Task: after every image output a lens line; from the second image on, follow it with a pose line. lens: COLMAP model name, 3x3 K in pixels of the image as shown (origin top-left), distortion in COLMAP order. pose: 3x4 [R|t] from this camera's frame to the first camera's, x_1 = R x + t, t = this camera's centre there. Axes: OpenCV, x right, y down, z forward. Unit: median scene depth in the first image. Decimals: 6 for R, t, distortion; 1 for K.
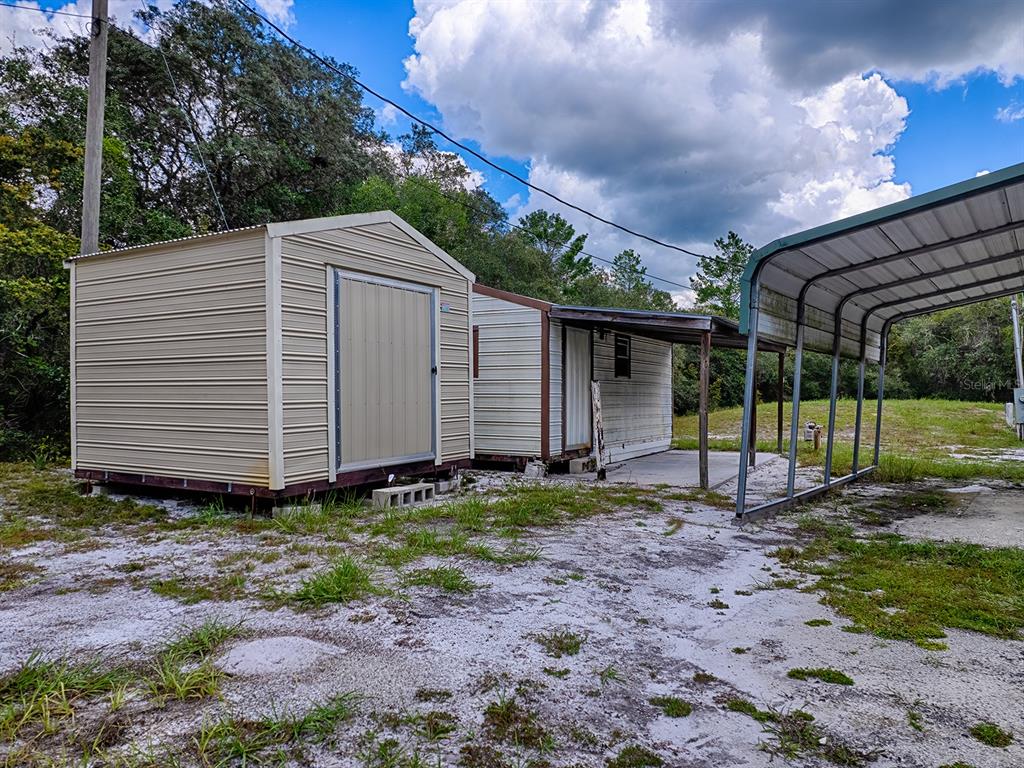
lens RADIAL K [[809.1, 0, 512.0], [0, 809.1, 384.0], [0, 0, 1]] dist [0.002900, 0.005636]
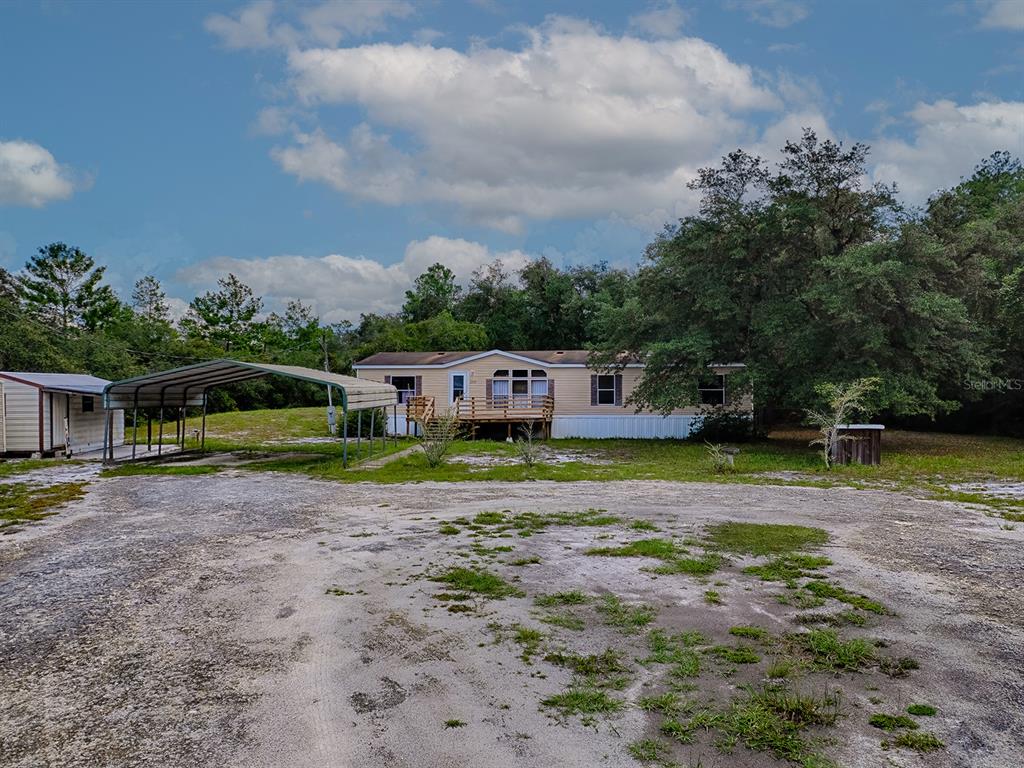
lens RADIAL K [[809.1, 0, 512.0], [0, 809.1, 384.0], [0, 0, 1]] dist [0.002900, 0.005636]
pose [[0.862838, -0.007297, 0.505428, 0.029999], [0.003982, 0.999963, 0.007638, -0.104927], [-0.505465, -0.004577, 0.862835, -1.562801]]
